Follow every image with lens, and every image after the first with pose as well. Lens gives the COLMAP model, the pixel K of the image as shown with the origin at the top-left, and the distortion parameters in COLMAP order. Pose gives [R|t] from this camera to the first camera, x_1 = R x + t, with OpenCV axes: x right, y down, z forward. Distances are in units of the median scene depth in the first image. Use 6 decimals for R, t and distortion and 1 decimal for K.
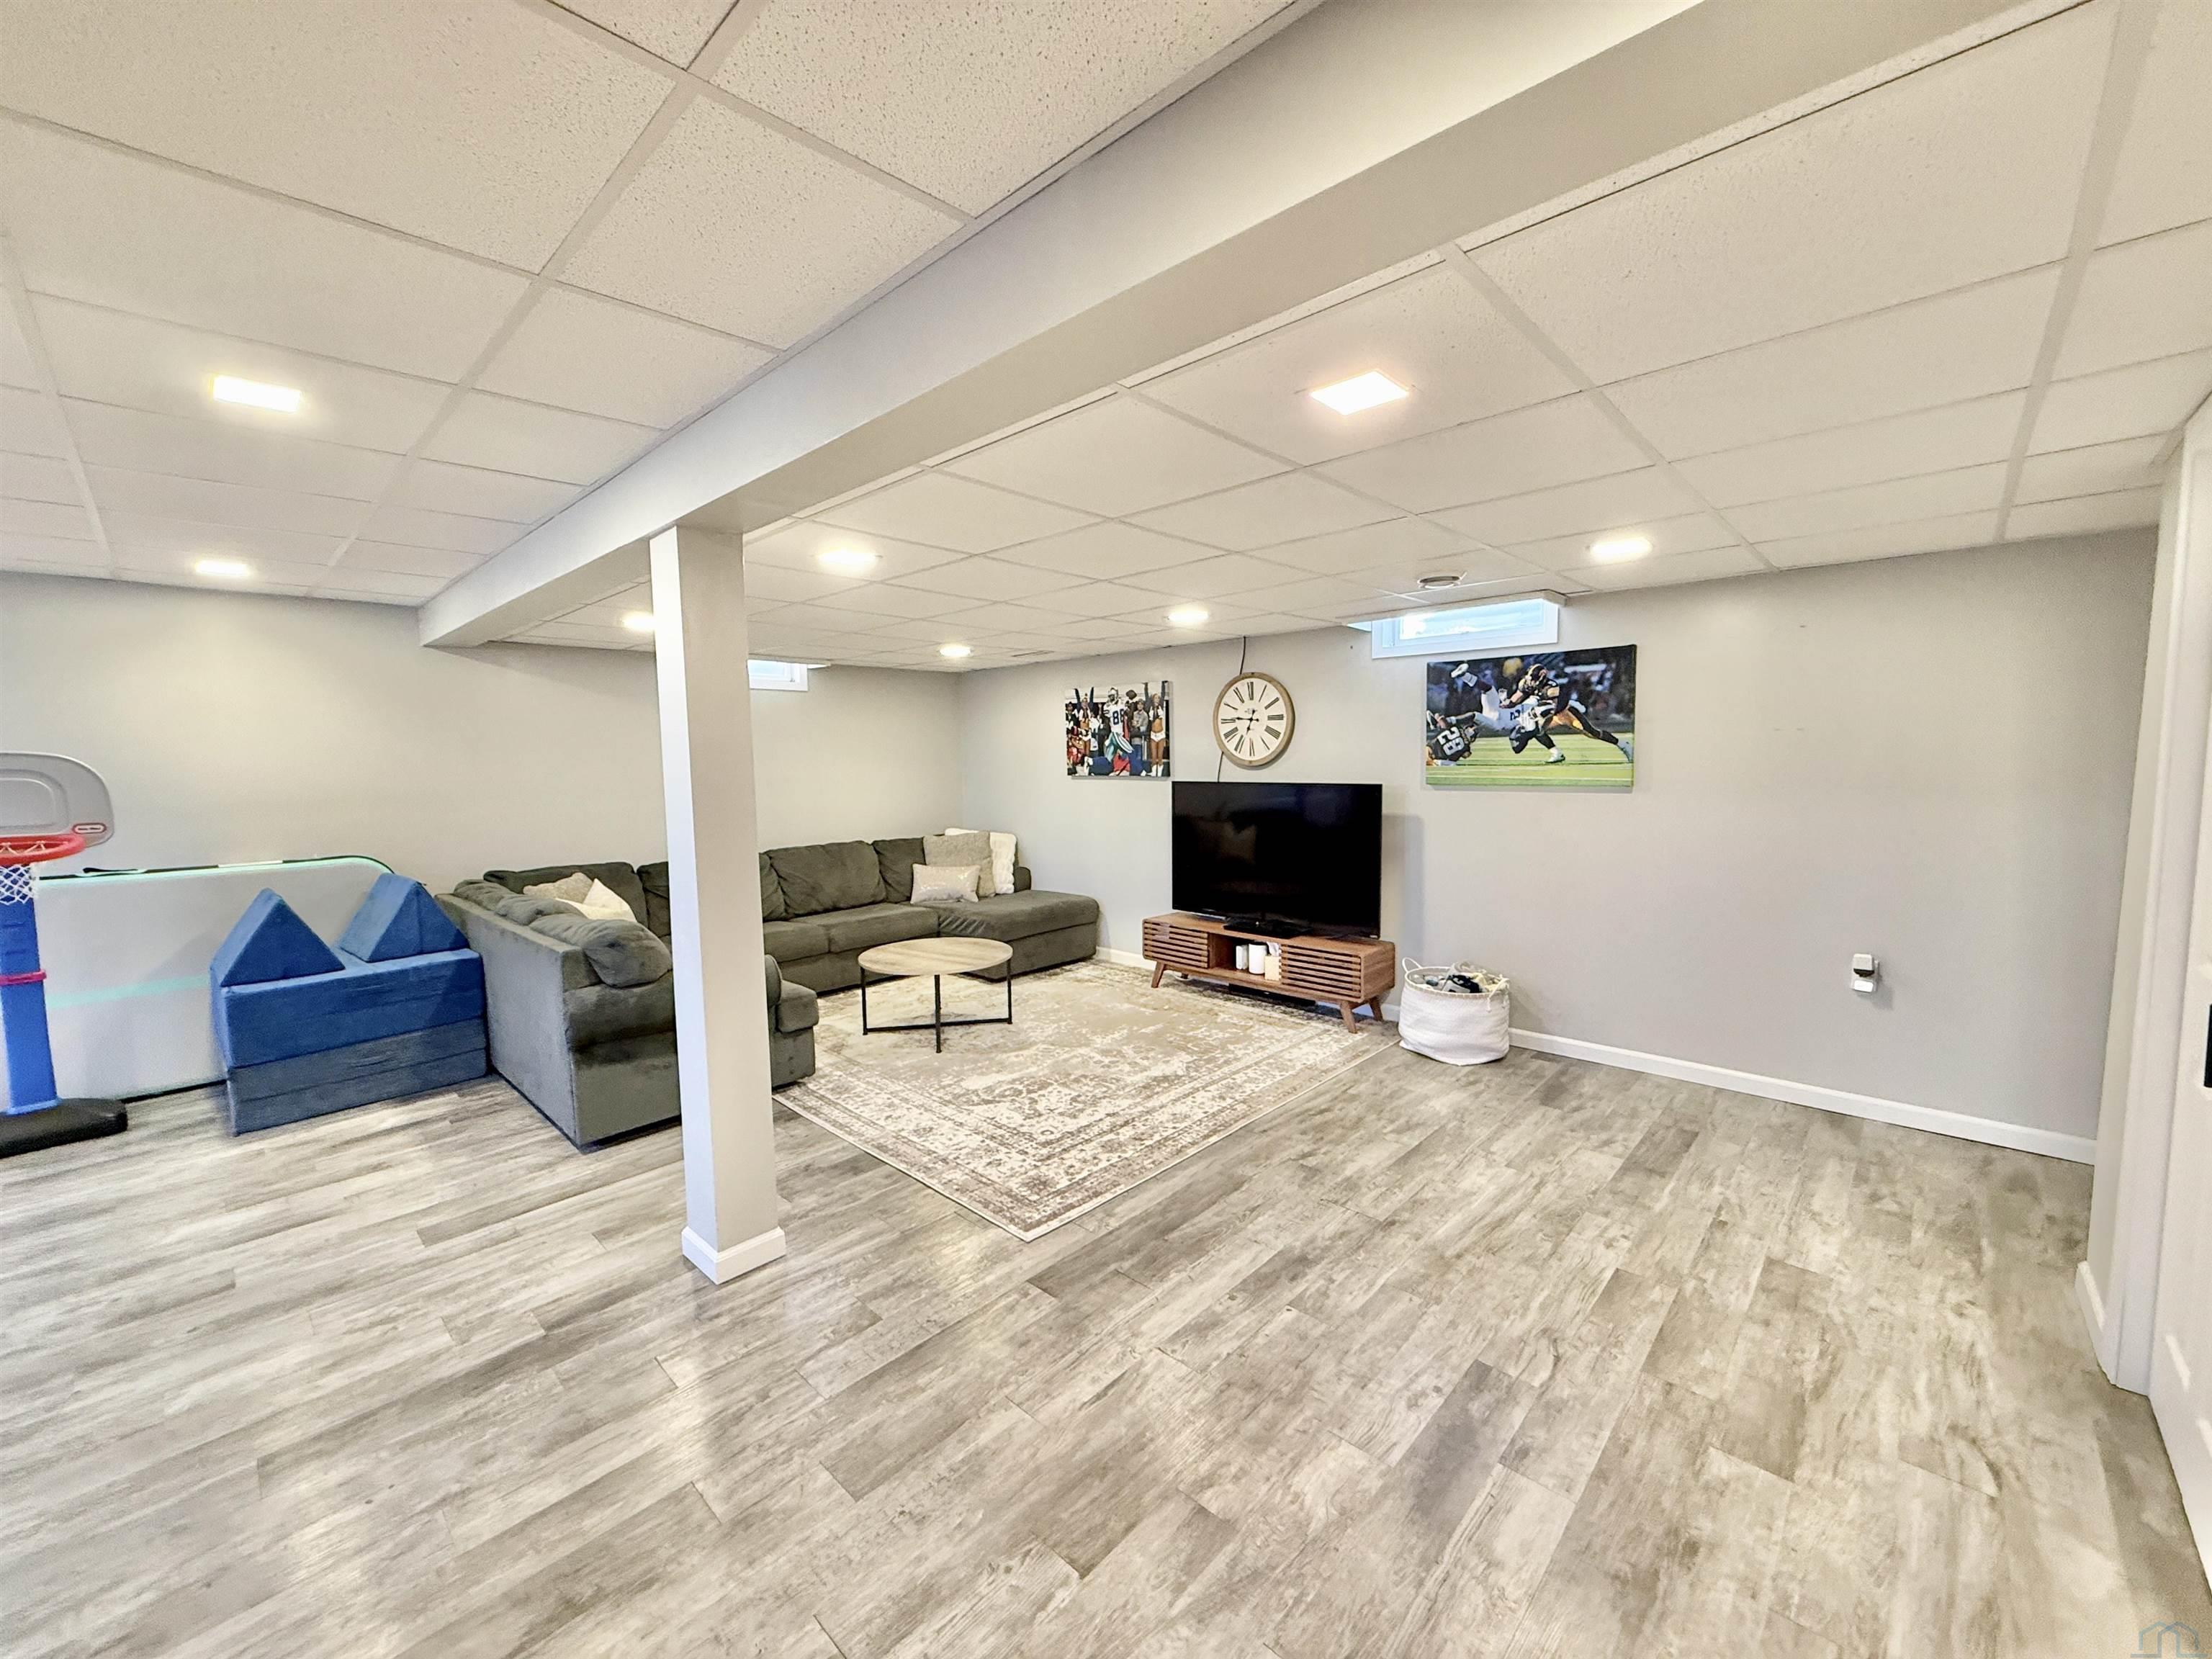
lens RADIAL K [[879.4, 0, 1099.1], [0, 879.4, 825.3], [0, 0, 1]] dist [-0.000188, 0.000303]
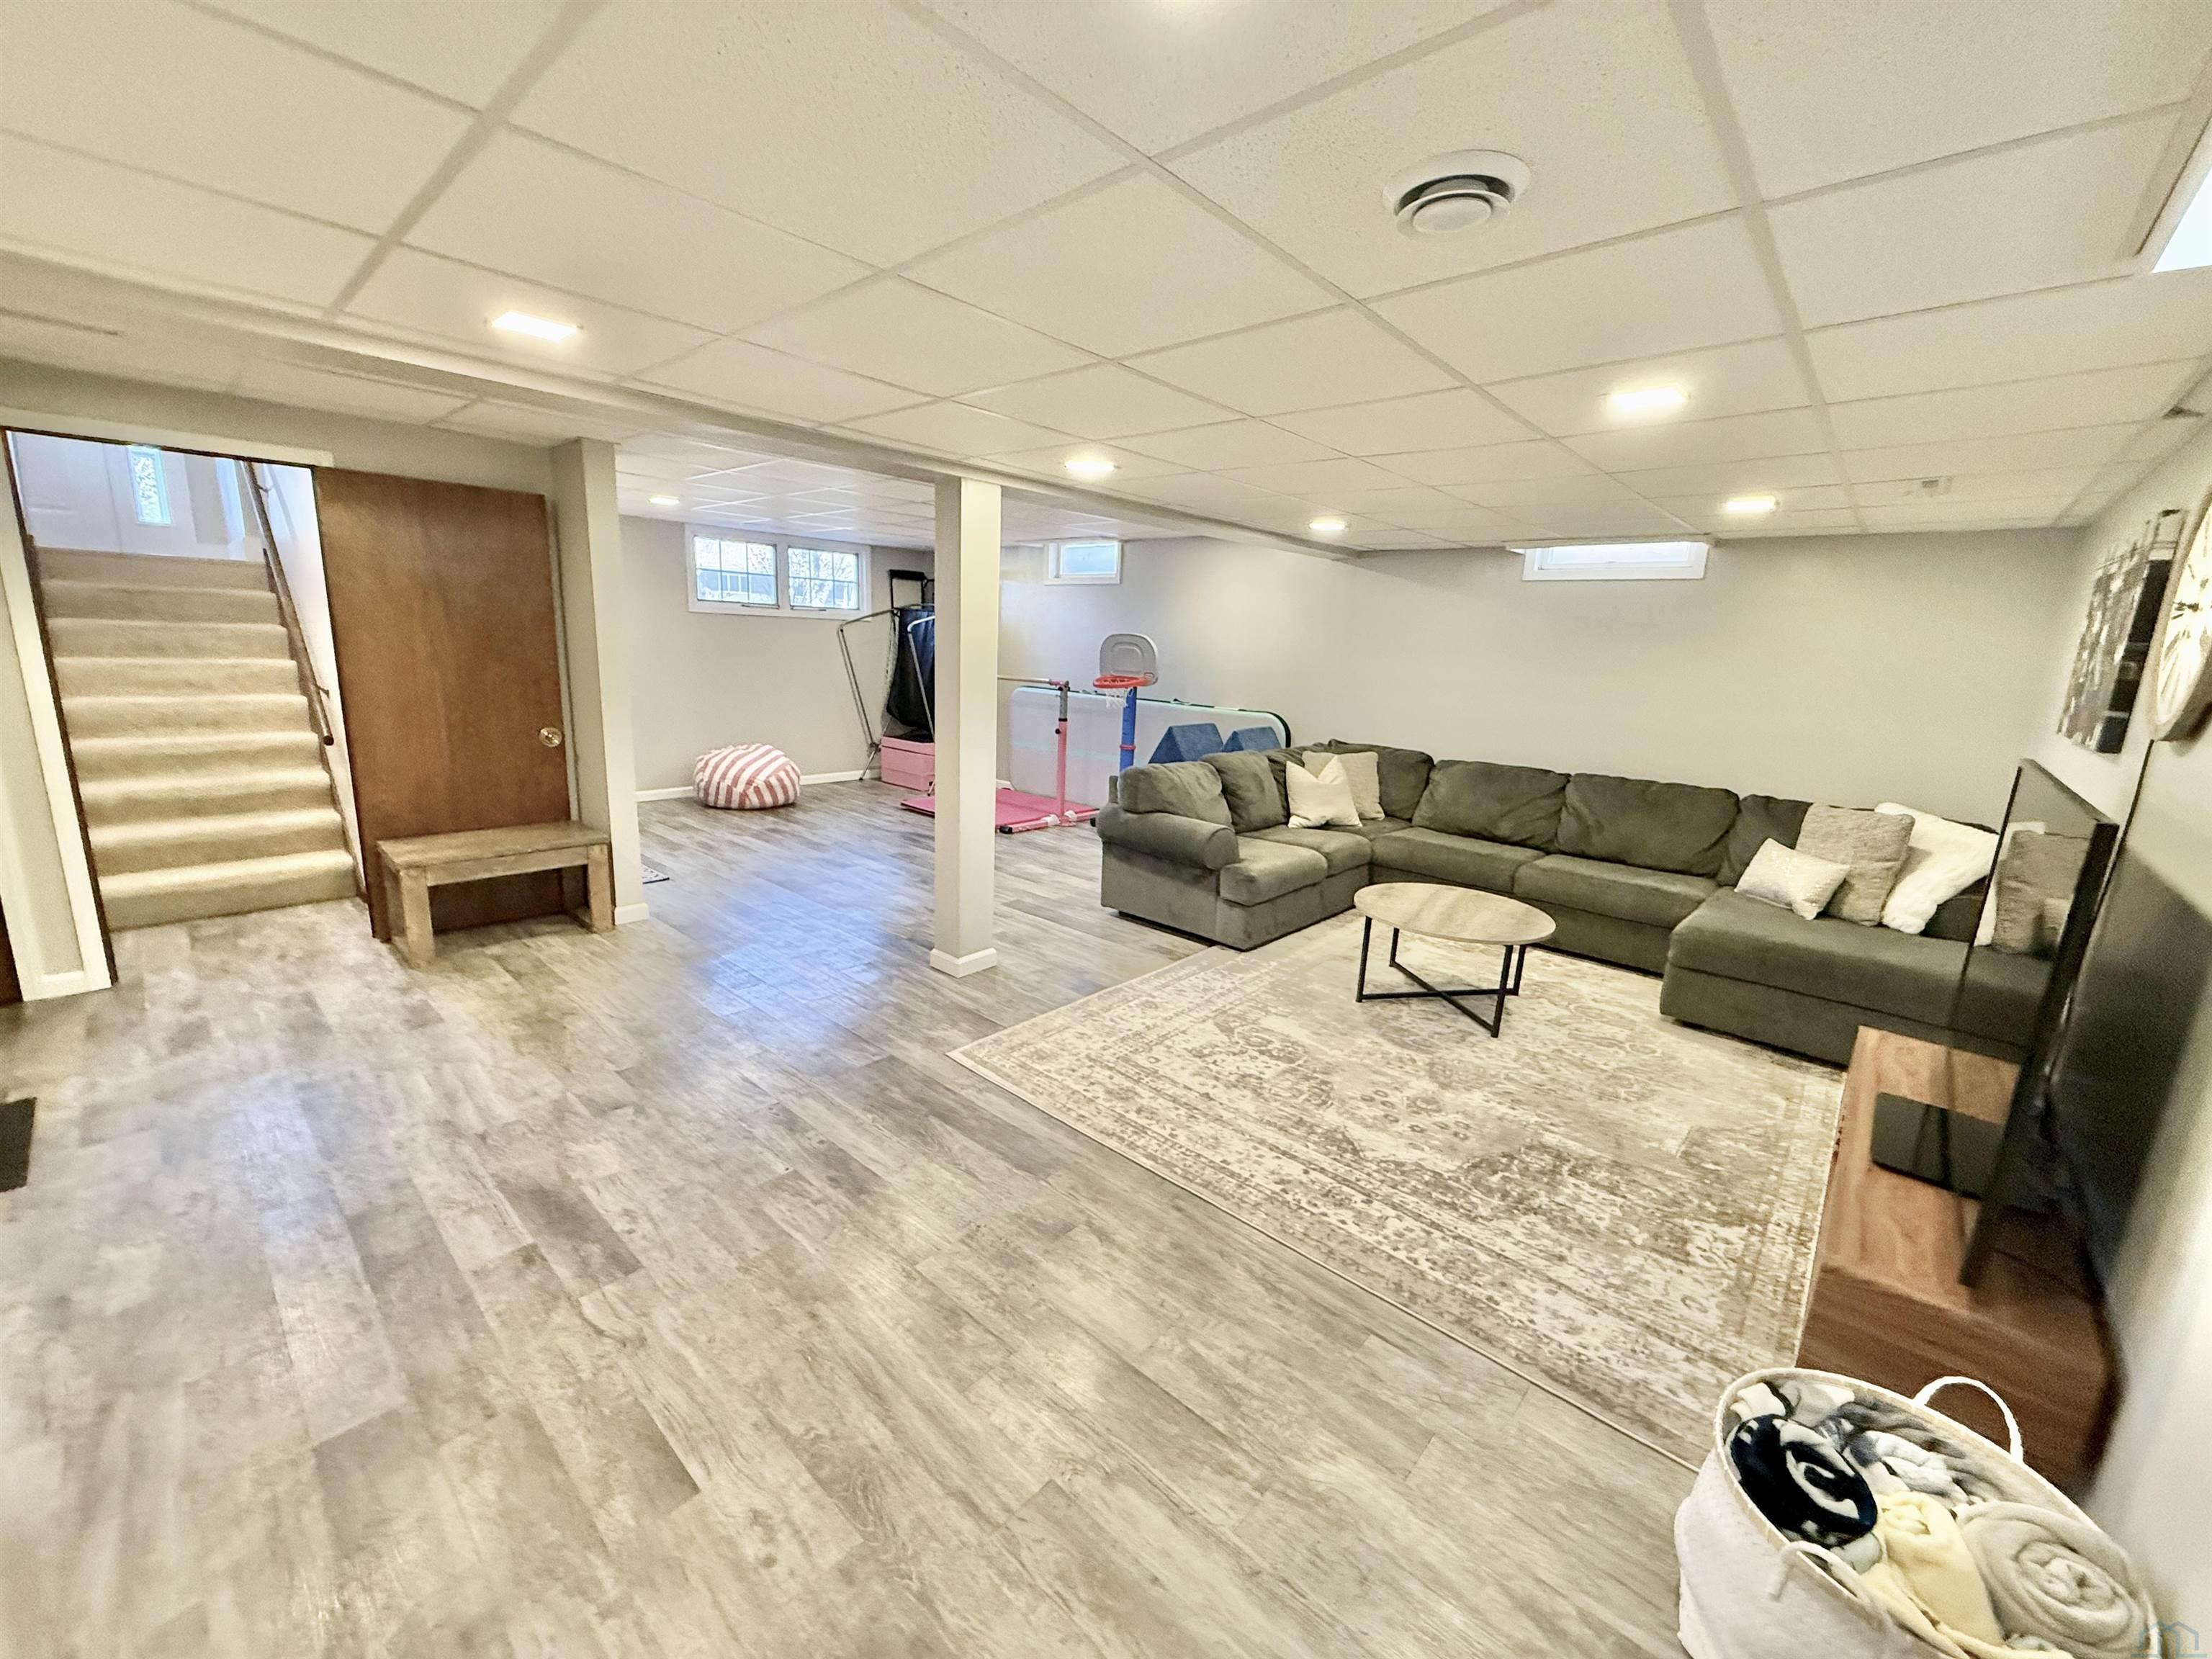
lens RADIAL K [[879.4, 0, 1099.1], [0, 879.4, 825.3], [0, 0, 1]] dist [-0.000188, 0.000303]
pose [[0.021884, 0.225119, -0.974085, 0.687450], [-0.124718, 0.967323, 0.220754, -0.079440], [0.991951, 0.116655, 0.049246, 0.748887]]
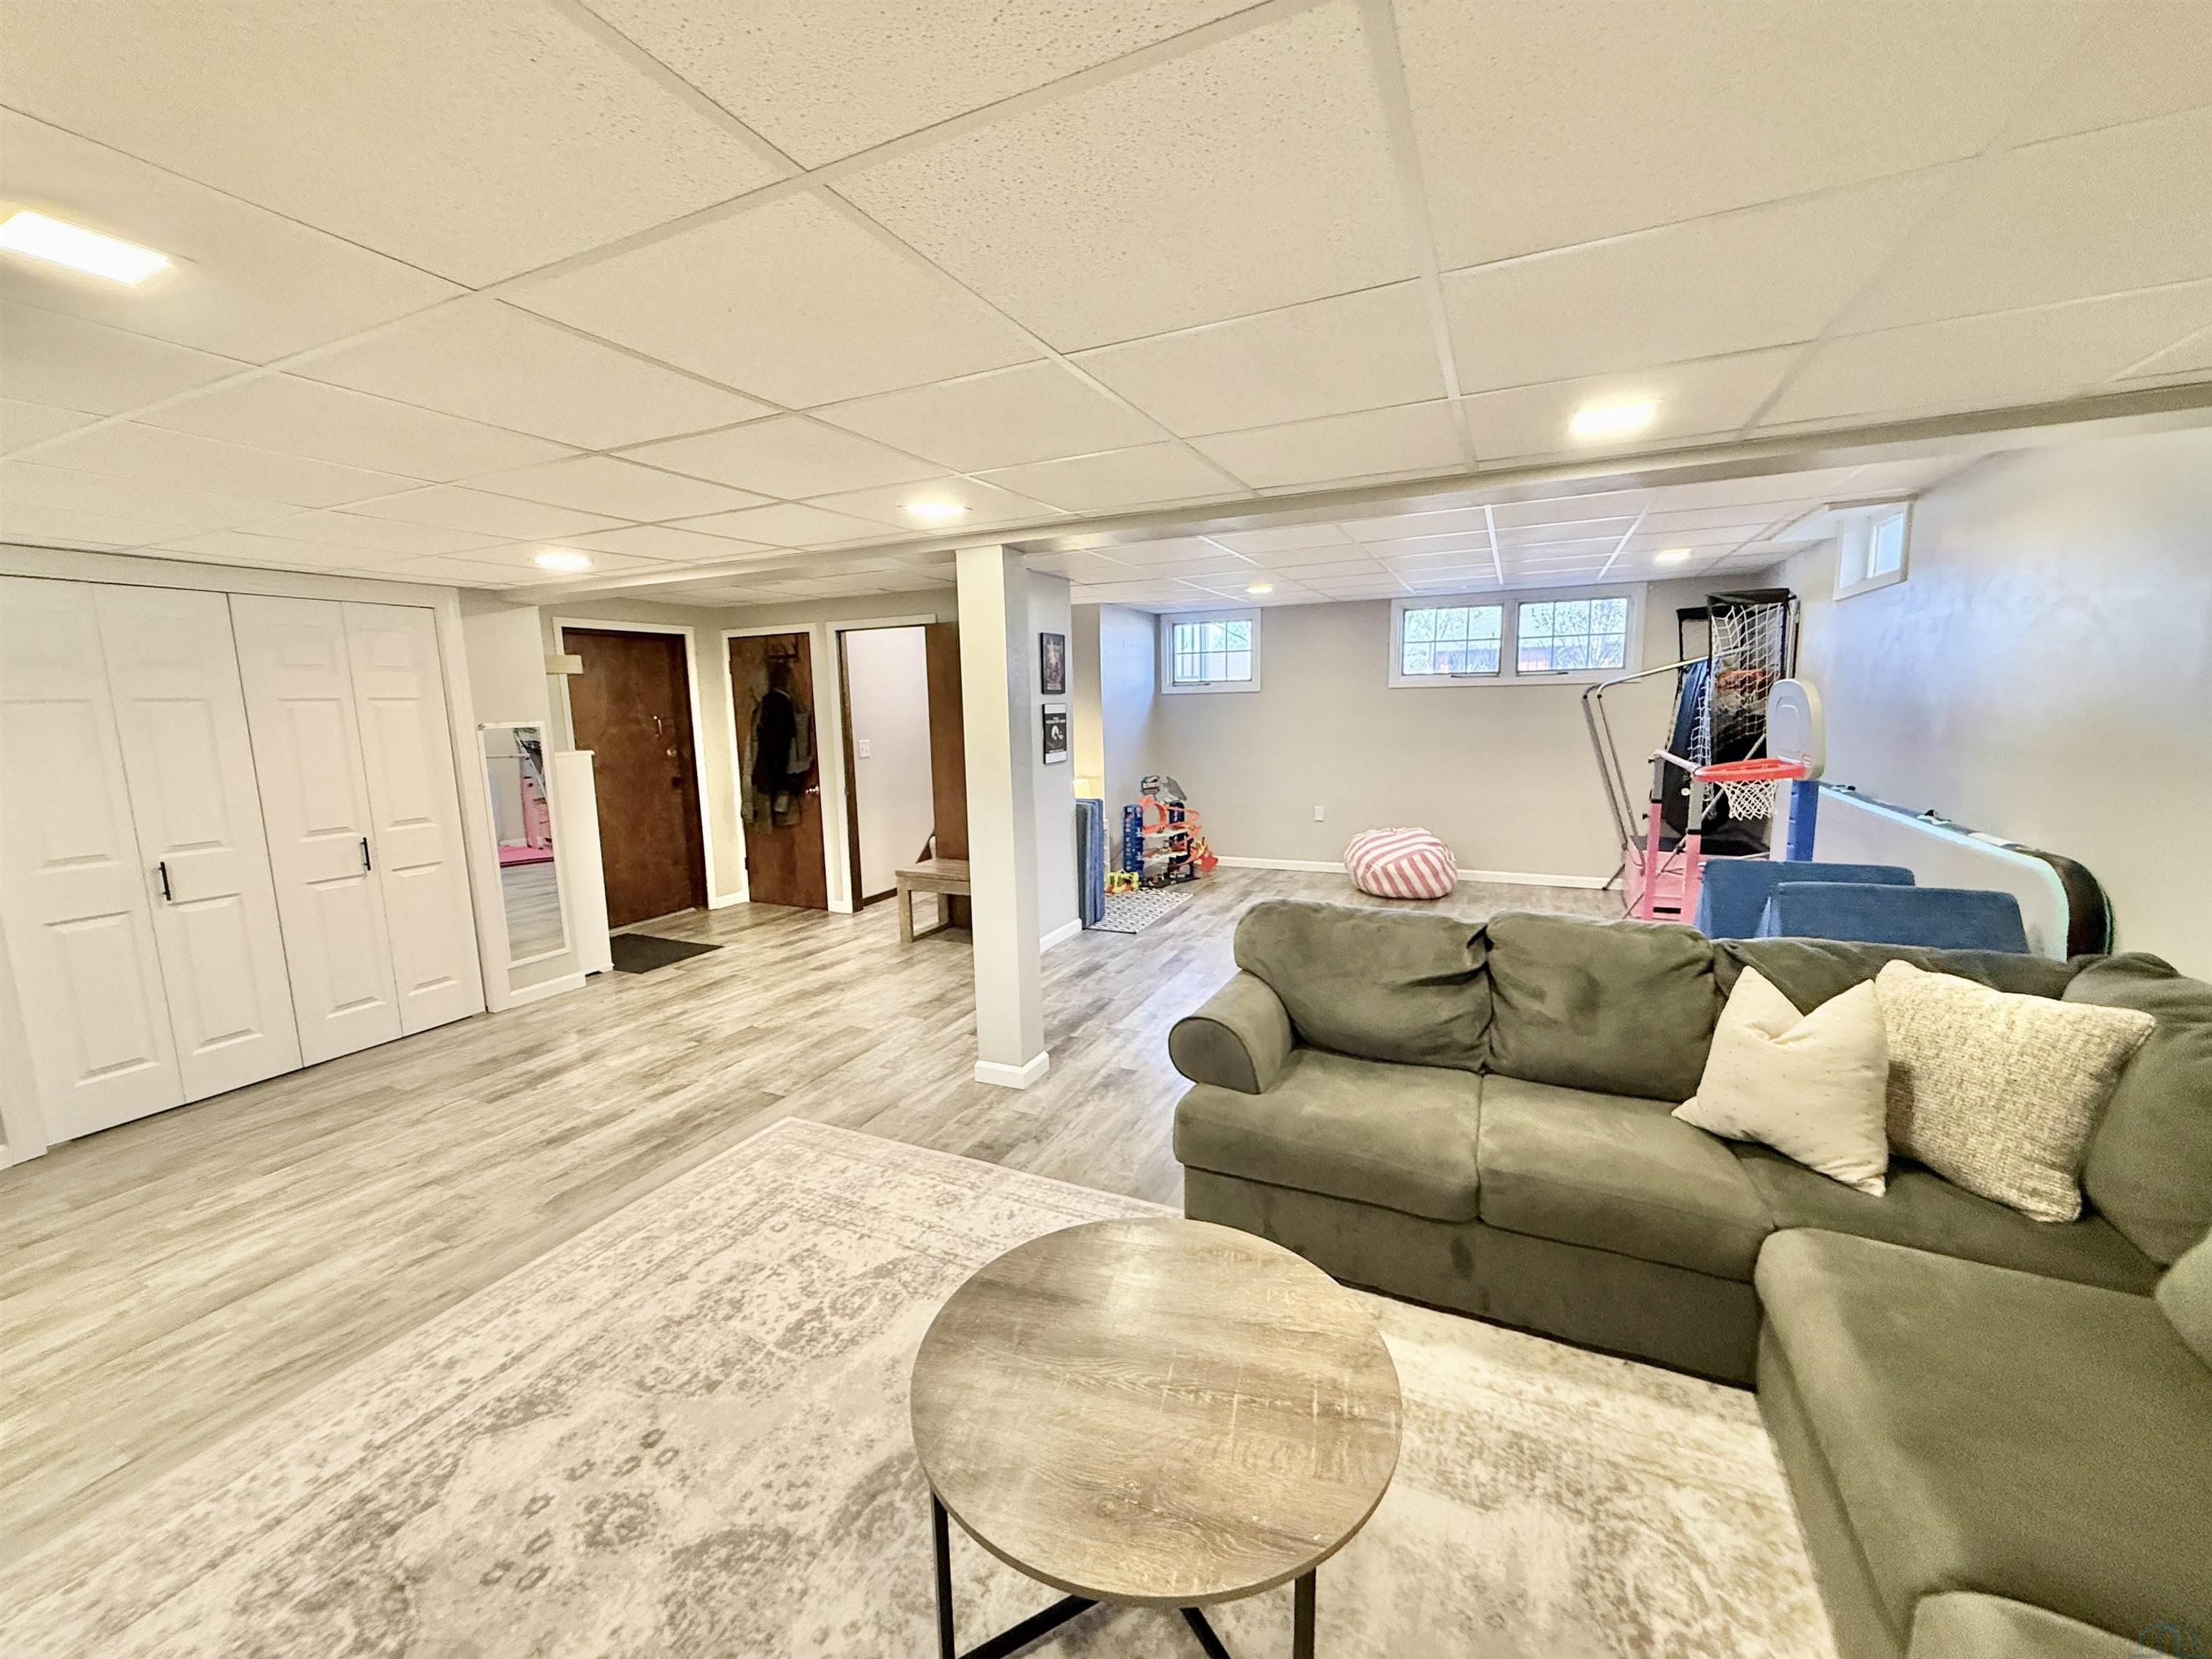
lens RADIAL K [[879.4, 0, 1099.1], [0, 879.4, 825.3], [0, 0, 1]] dist [-0.000188, 0.000303]
pose [[-0.948158, 0.081912, -0.307062, -0.099982], [0.012128, 0.974835, 0.222597, -0.133803], [0.317568, 0.207333, -0.925291, 1.483843]]
